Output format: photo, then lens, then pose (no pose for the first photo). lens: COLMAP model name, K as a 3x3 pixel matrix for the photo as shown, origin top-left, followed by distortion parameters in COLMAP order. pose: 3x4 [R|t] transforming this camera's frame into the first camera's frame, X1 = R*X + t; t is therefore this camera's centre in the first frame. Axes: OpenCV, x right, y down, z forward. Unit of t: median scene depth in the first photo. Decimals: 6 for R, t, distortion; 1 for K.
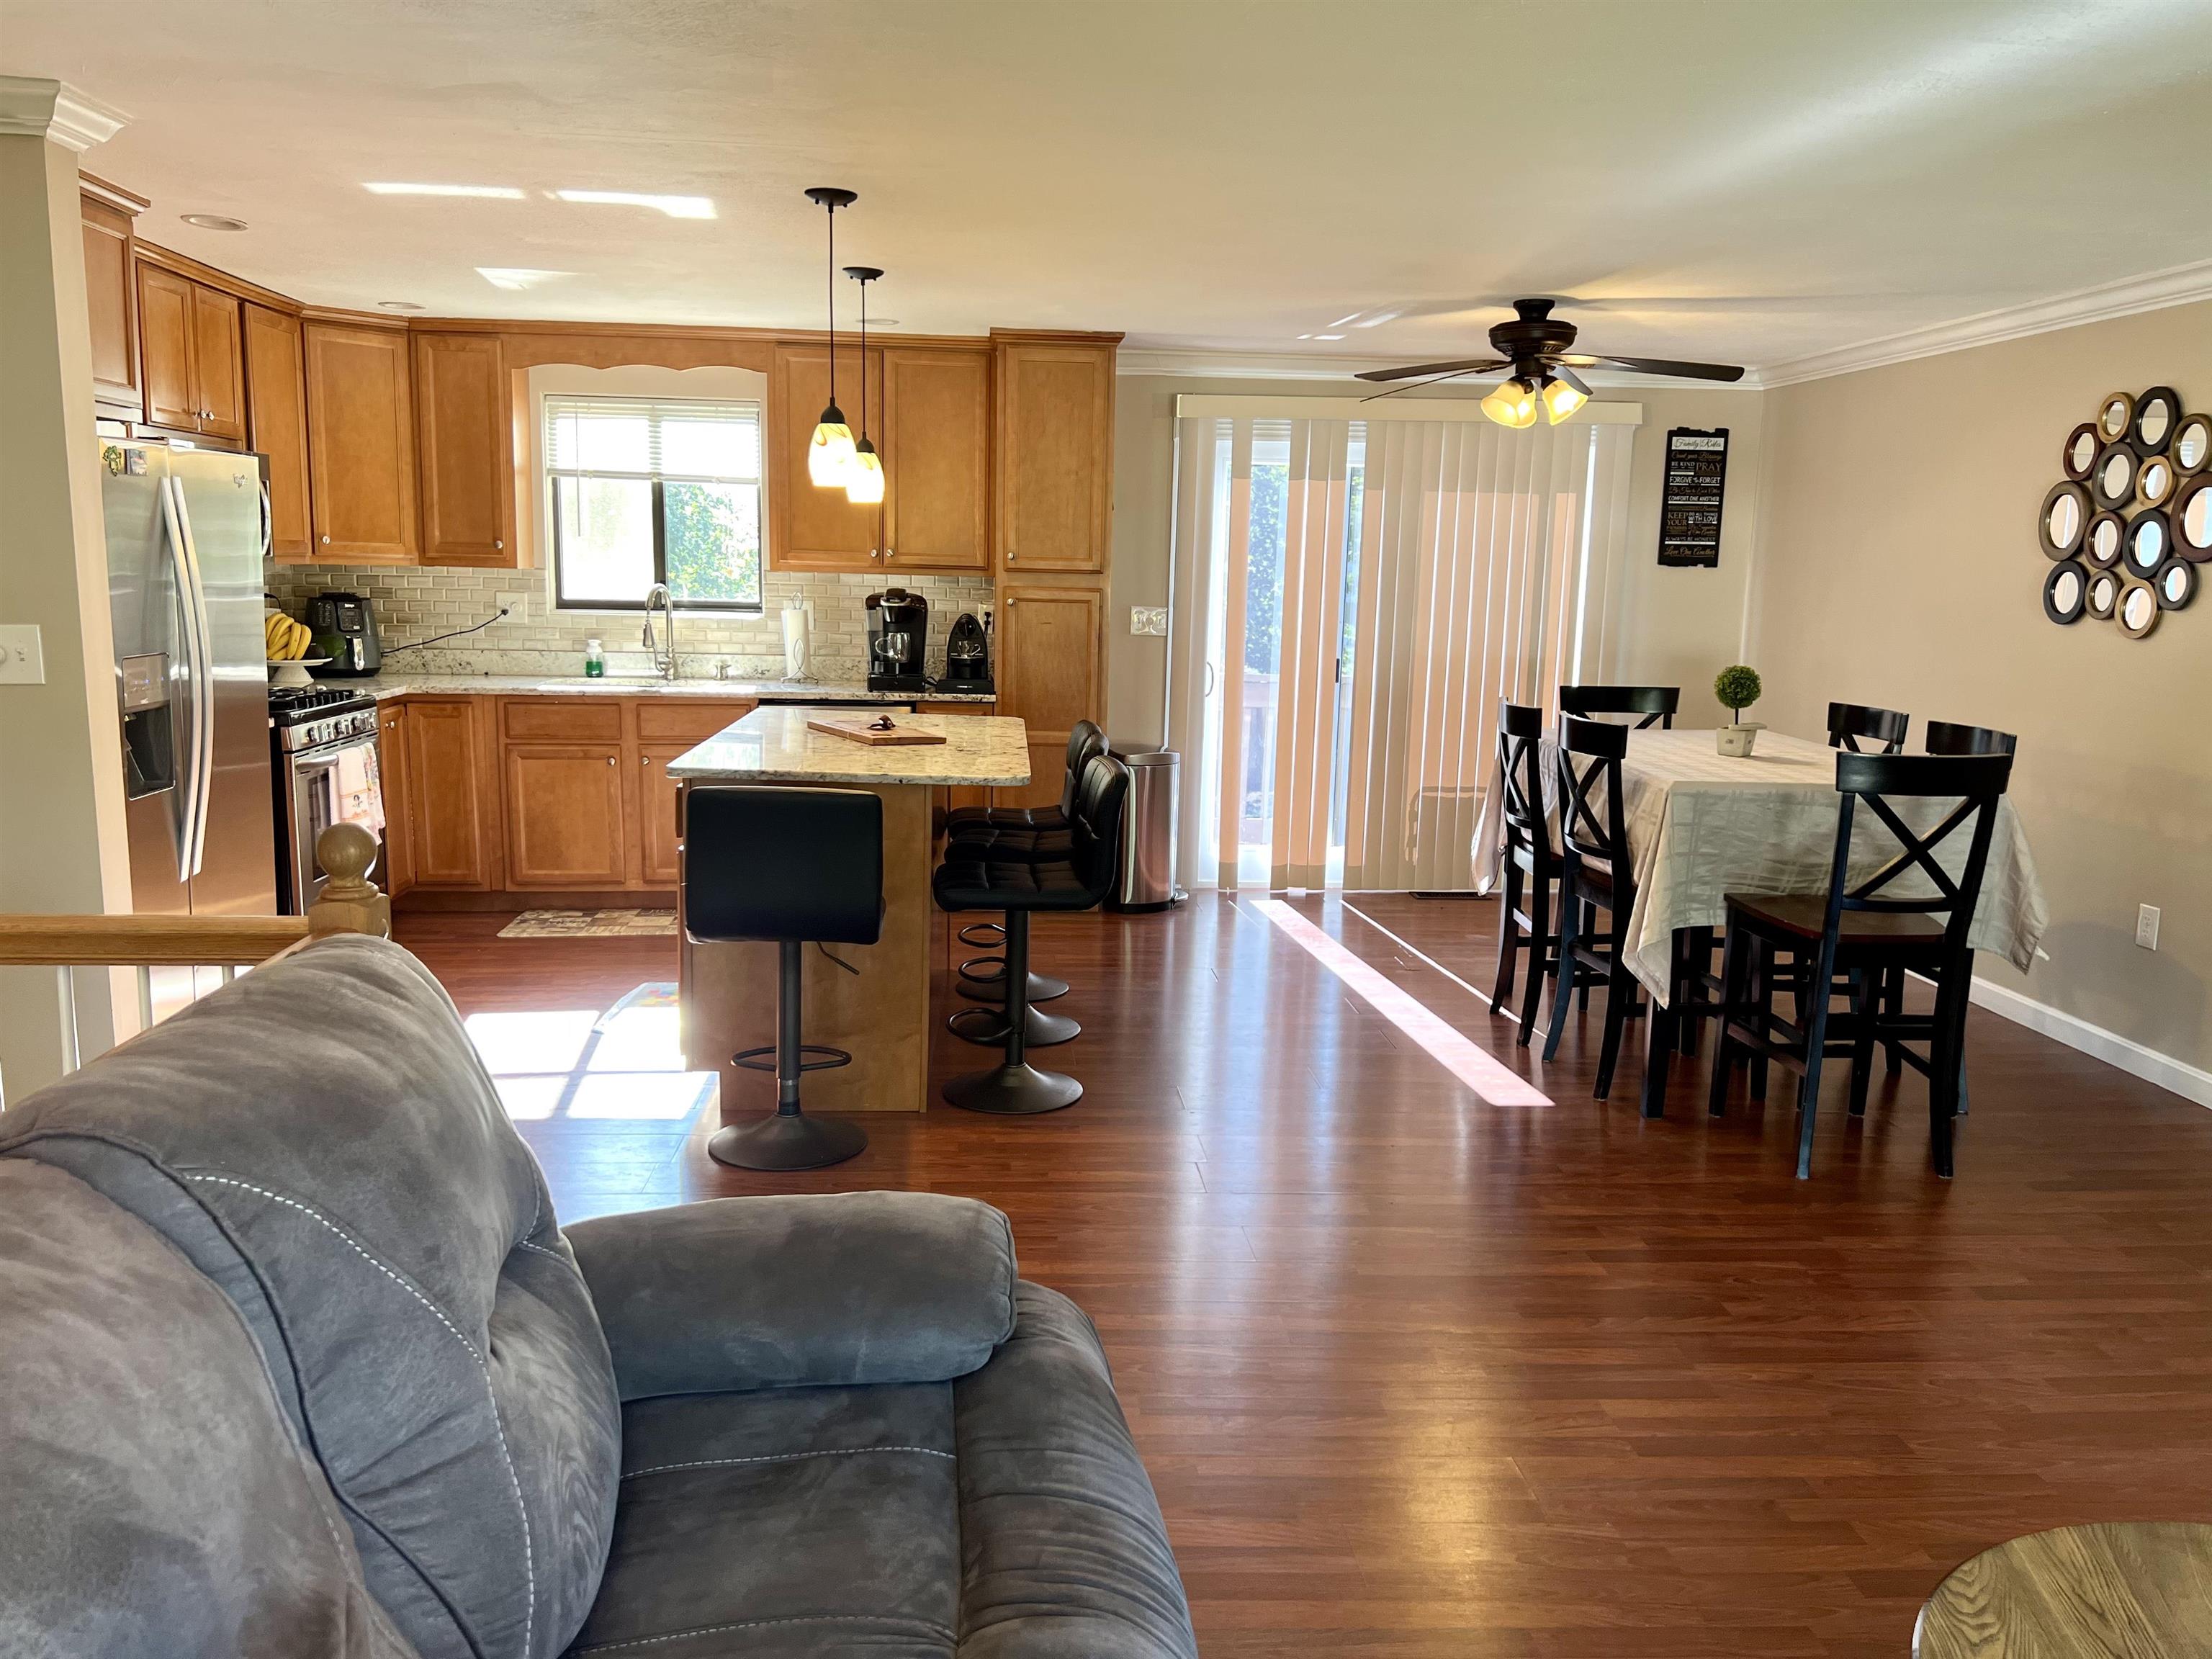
lens RADIAL K [[1681.7, 0, 1123.5], [0, 1681.7, 831.9], [0, 0, 1]] dist [0.042677, -0.011360]
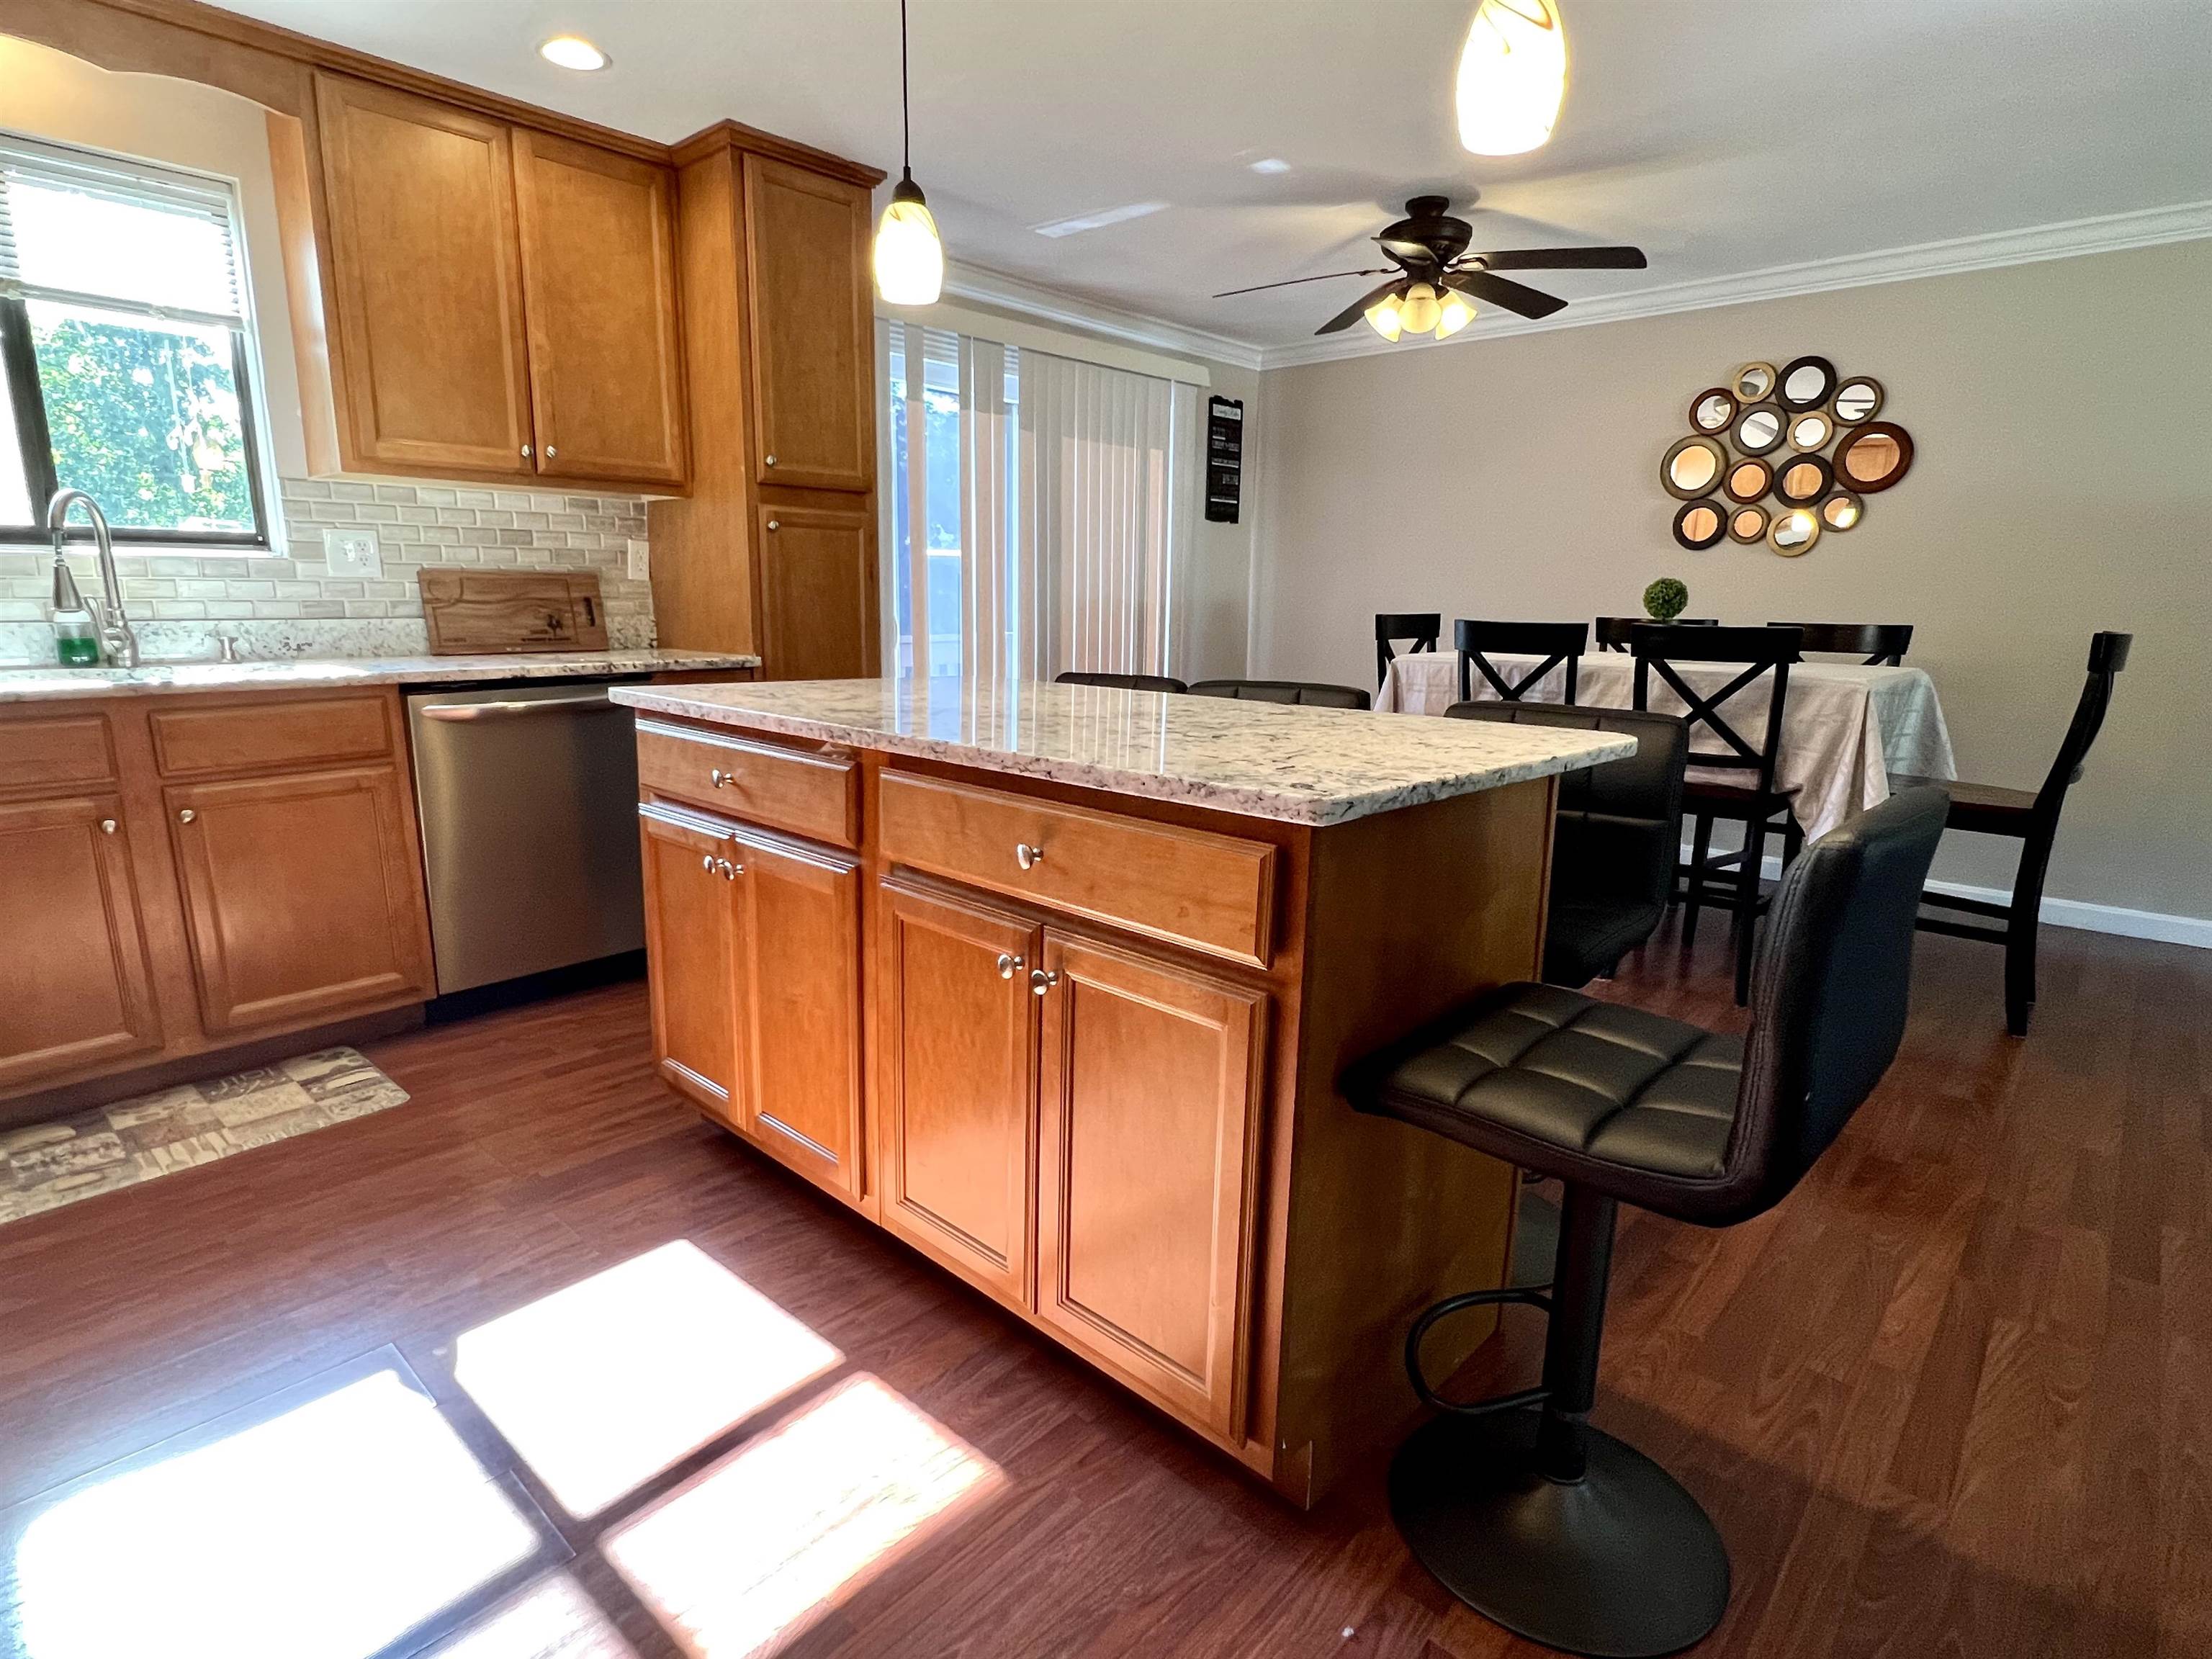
lens RADIAL K [[1141.2, 0, 1095.0], [0, 1141.2, 834.7], [0, 0, 1]] dist [0.000275, -0.000298]
pose [[0.737740, -0.152514, 0.657632, -0.300105], [0.113607, 0.988301, 0.101754, -0.038905], [-0.665457, -0.000357, 0.746436, 0.524449]]
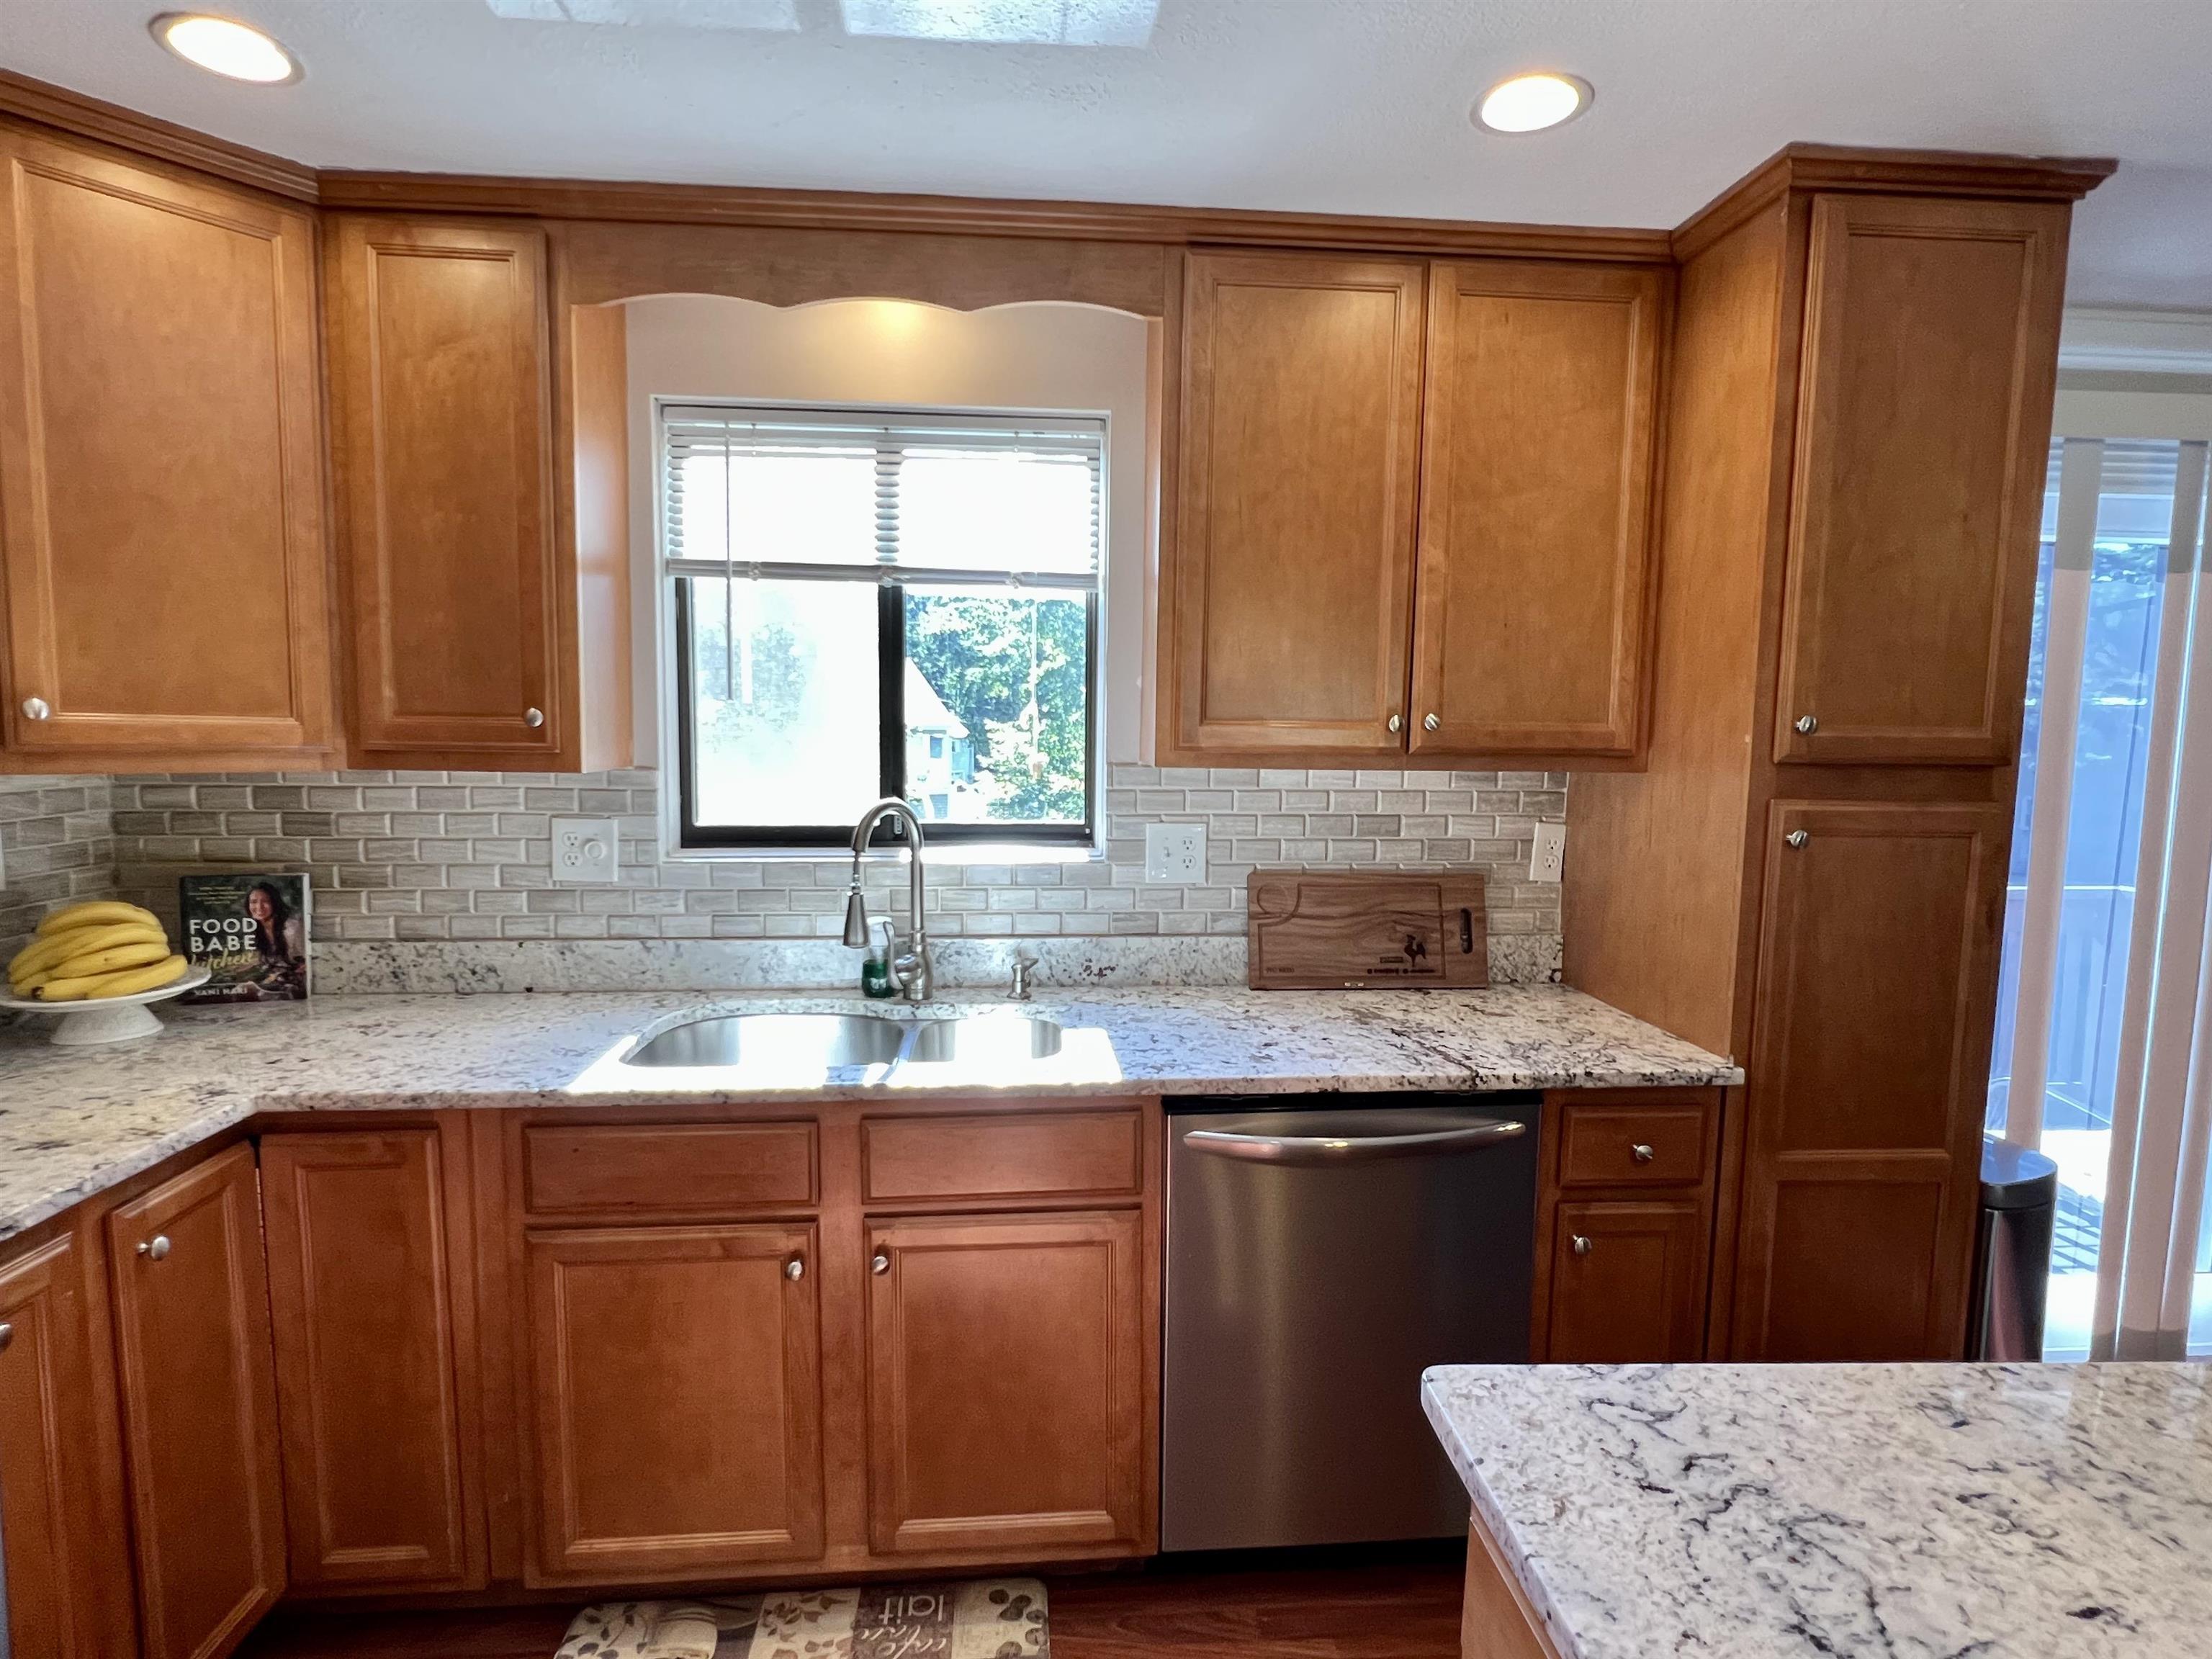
lens RADIAL K [[1141.2, 0, 1110.1], [0, 1141.2, 835.2], [0, 0, 1]] dist [0.000275, -0.000298]
pose [[0.999932, -0.009980, -0.006110, -0.221090], [0.009532, 0.997544, -0.069385, -0.117568], [0.006788, 0.069322, 0.997571, 0.709321]]
